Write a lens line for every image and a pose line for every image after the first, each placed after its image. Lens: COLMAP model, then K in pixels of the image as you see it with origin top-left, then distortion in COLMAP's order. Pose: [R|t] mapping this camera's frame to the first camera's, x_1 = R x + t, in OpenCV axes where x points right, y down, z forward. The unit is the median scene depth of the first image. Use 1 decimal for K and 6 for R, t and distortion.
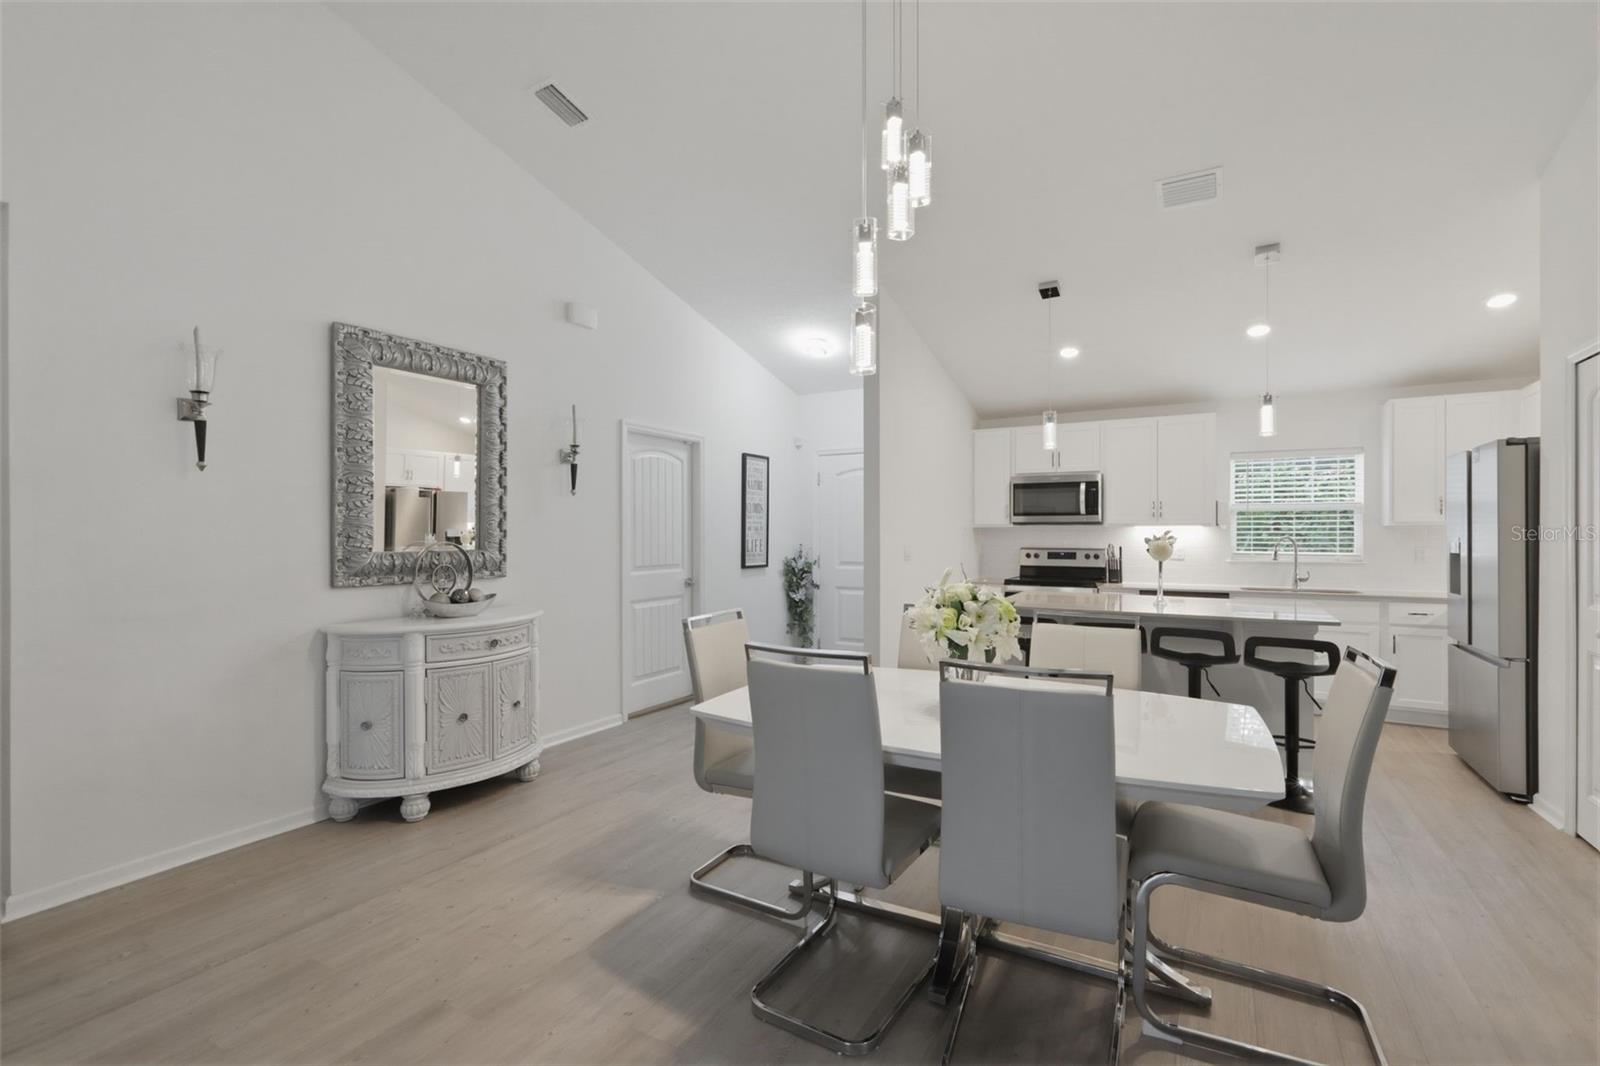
lens RADIAL K [[715.0, 0, 800.0], [0, 715.0, 533.0], [0, 0, 1]] dist [0.001340, 0.000291]
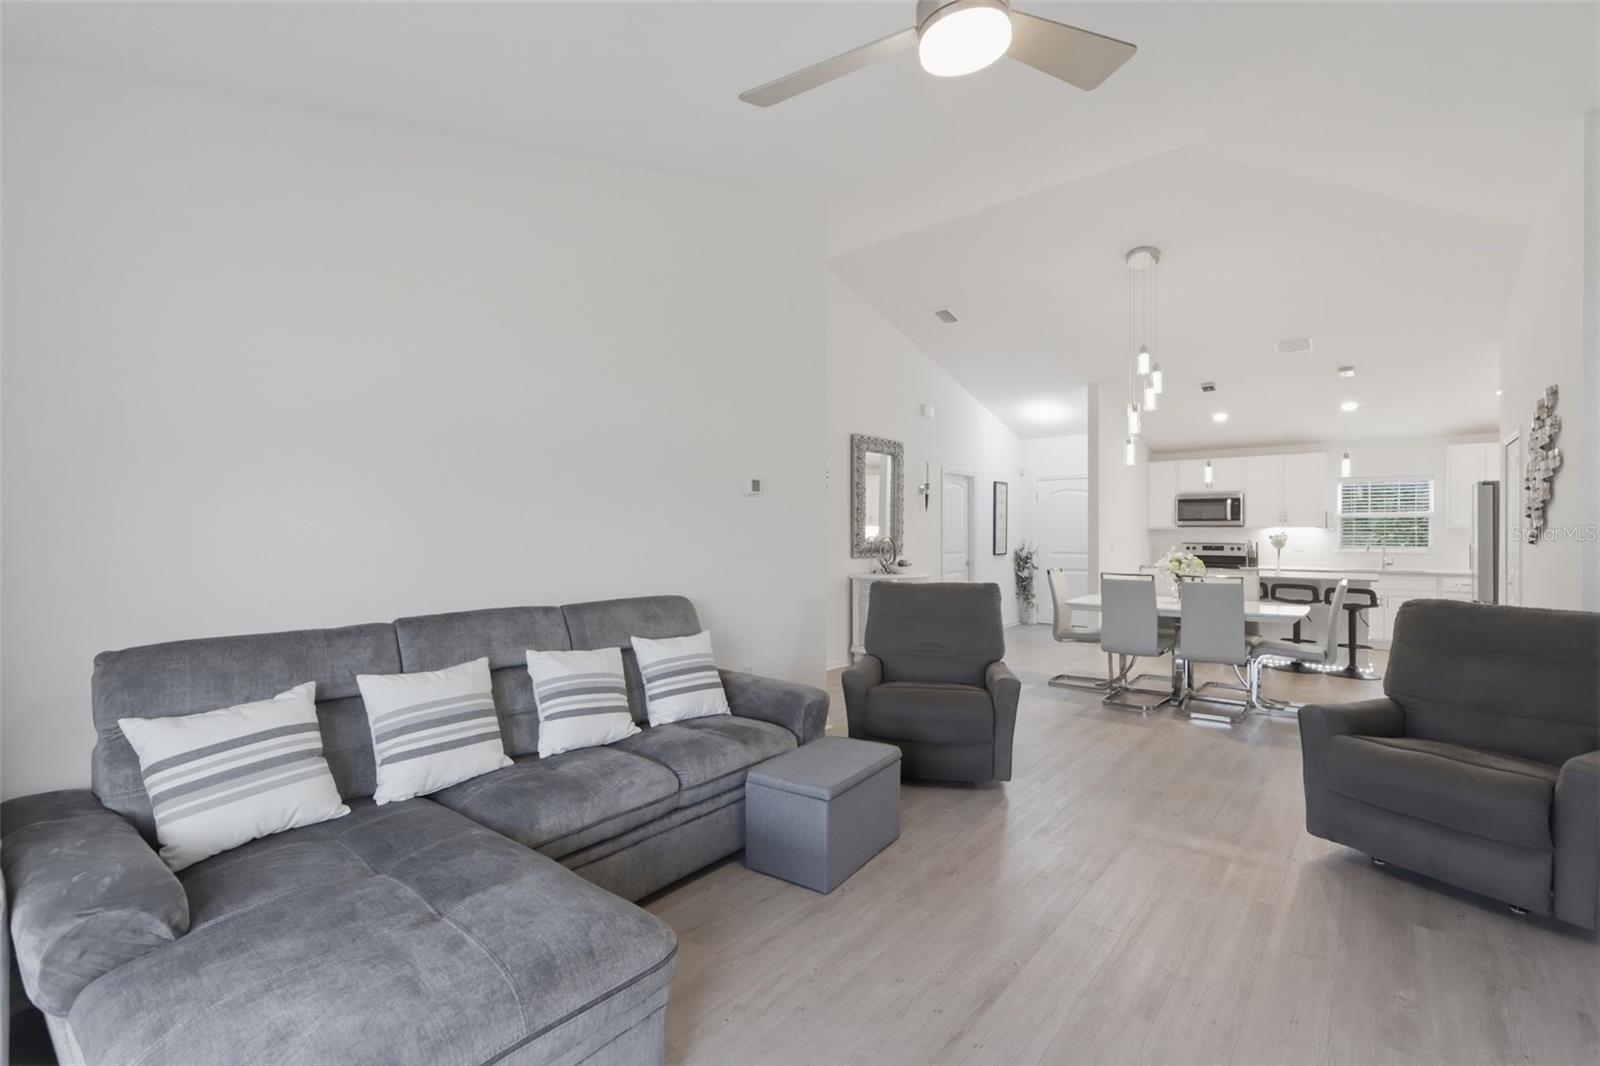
lens RADIAL K [[715.0, 0, 800.0], [0, 715.0, 533.0], [0, 0, 1]] dist [0.001340, 0.000291]
pose [[0.987433, 0.001454, -0.158029, -0.274461], [-0.001302, 0.999999, 0.001065, 0.000225], [0.158030, -0.000846, 0.987434, -0.668472]]
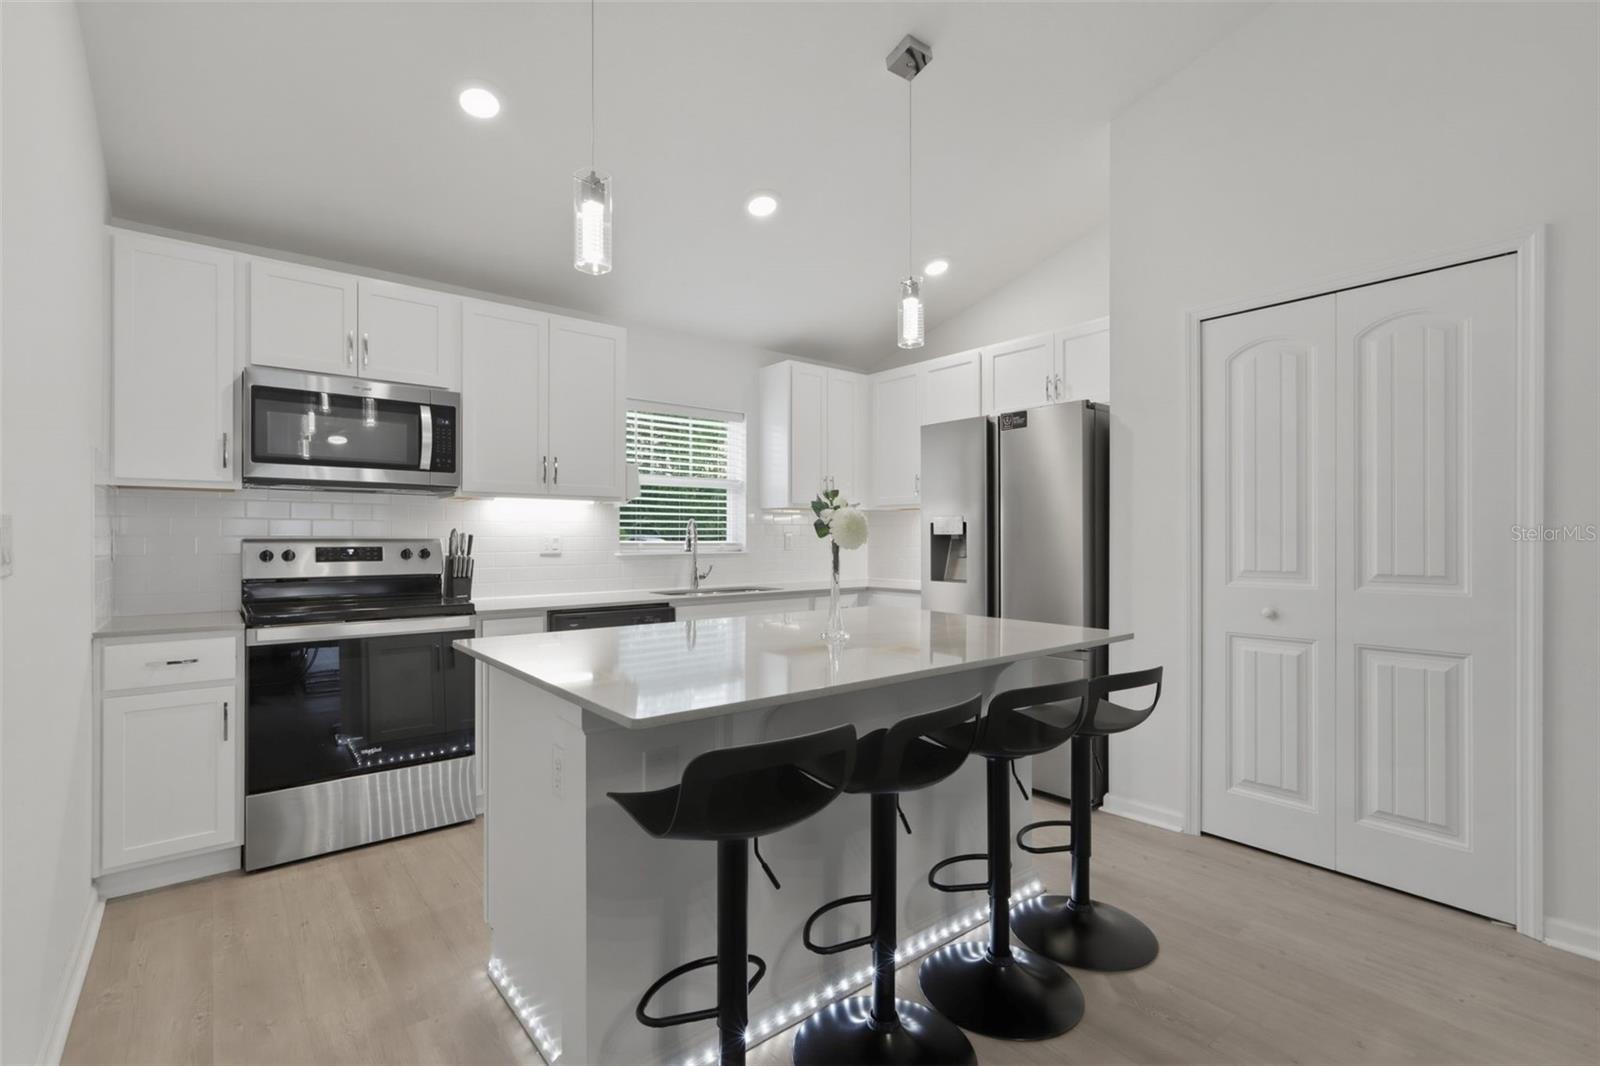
lens RADIAL K [[717.3, 0, 800.0], [0, 717.3, 533.0], [0, 0, 1]] dist [0.001657, 0.000074]
pose [[0.355476, 0.003658, 0.934678, 0.021342], [-0.000440, 0.999993, -0.003746, 0.021940], [-0.934685, 0.000921, 0.355475, 0.625759]]
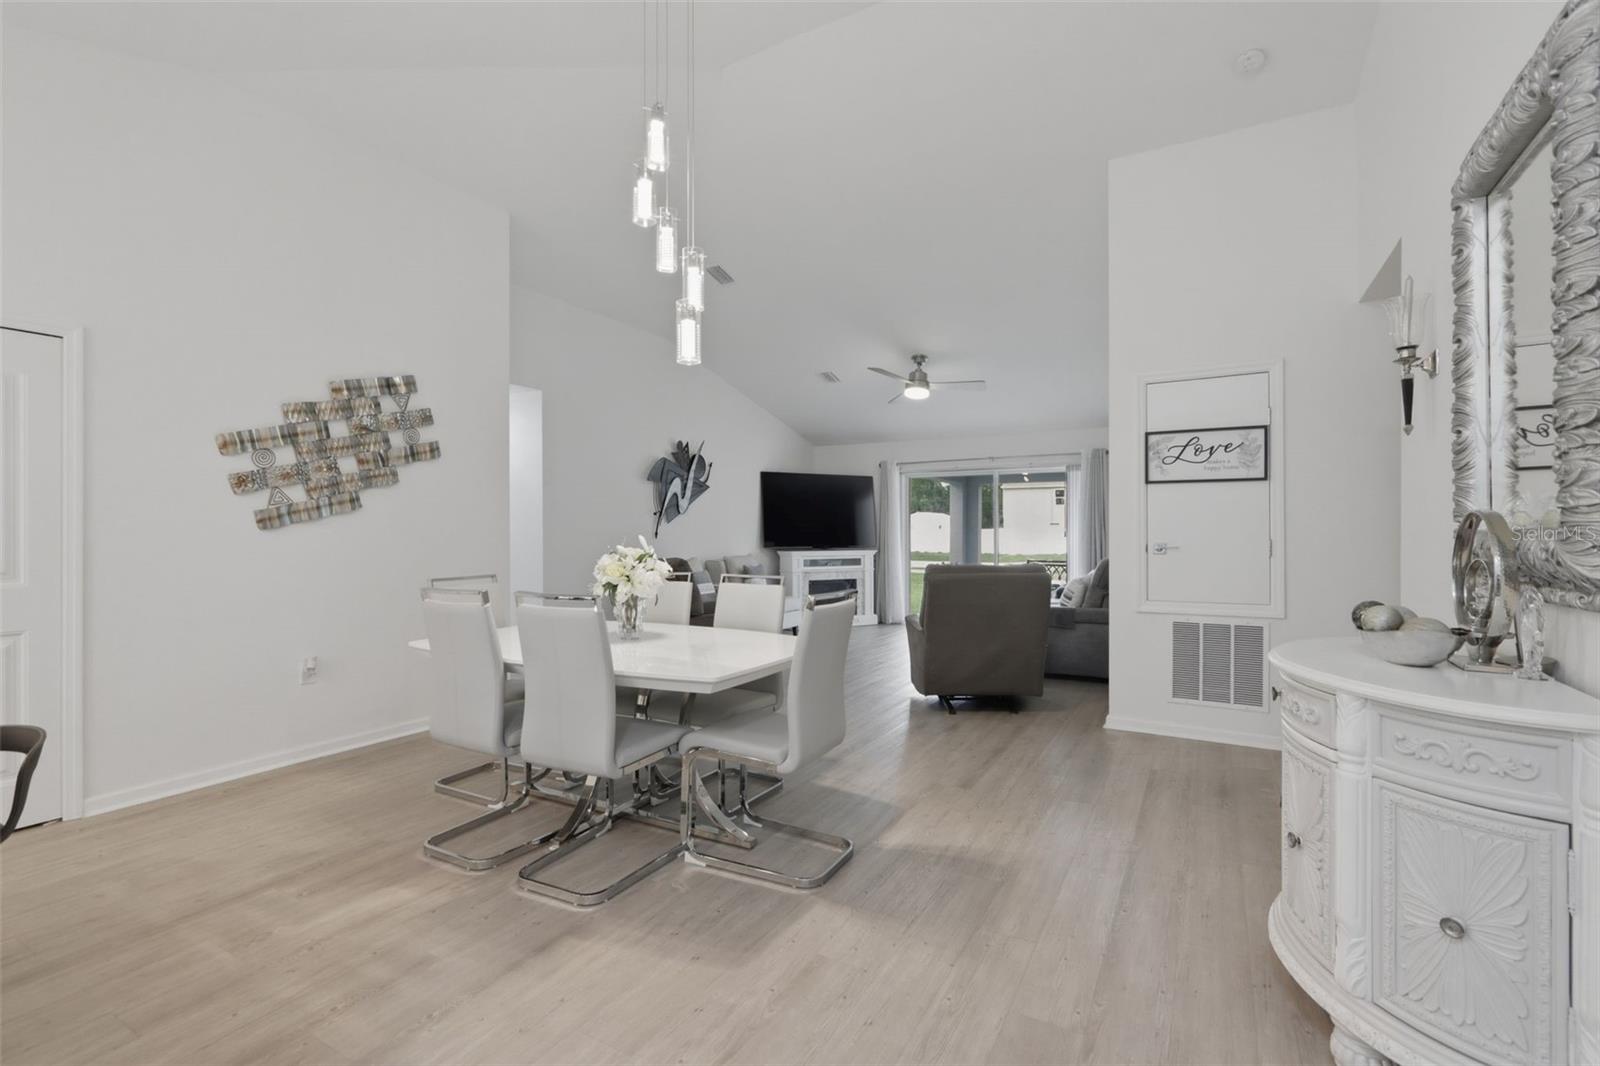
lens RADIAL K [[717.3, 0, 800.0], [0, 717.3, 533.0], [0, 0, 1]] dist [0.001657, 0.000074]
pose [[-0.999958, 0.002010, -0.008988, -0.031994], [0.001996, 0.999997, 0.001549, 0.016646], [0.008991, 0.001531, -0.999958, 0.944843]]
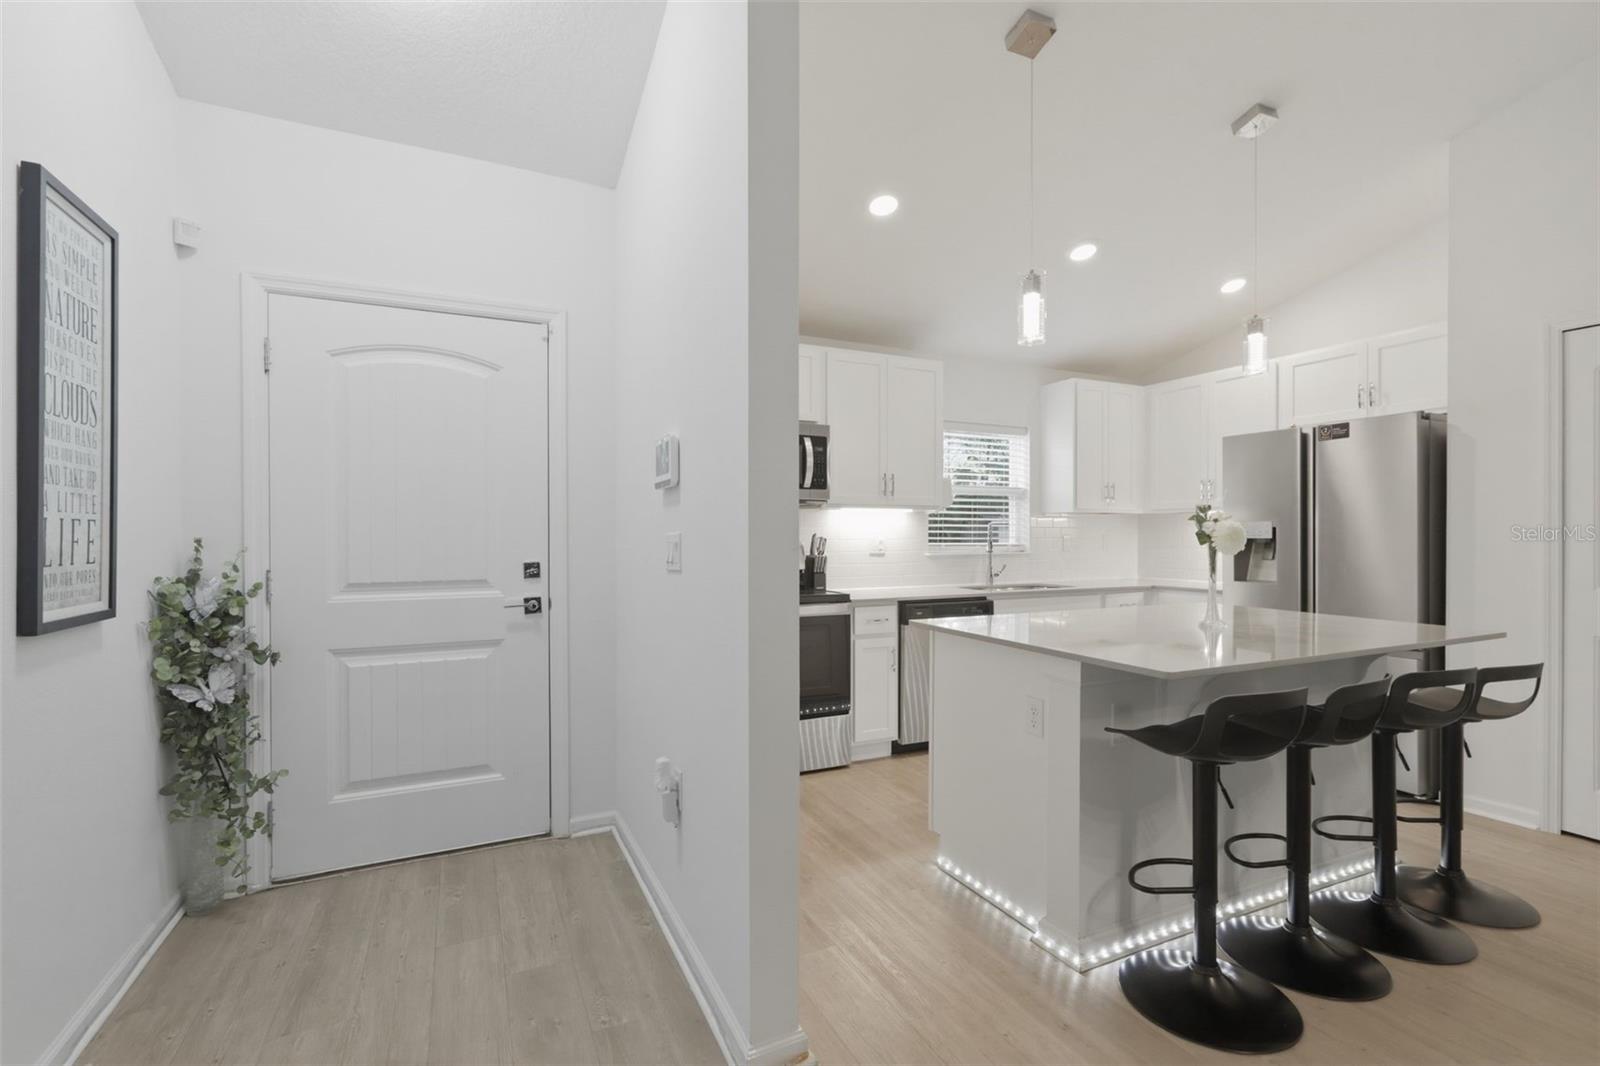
lens RADIAL K [[715.0, 0, 800.0], [0, 715.0, 533.0], [0, 0, 1]] dist [0.001340, 0.000291]
pose [[0.569834, -0.000264, 0.821760, -0.141910], [-0.000606, 1.000000, 0.000742, 0.015250], [-0.821759, -0.000921, 0.569834, 0.698120]]
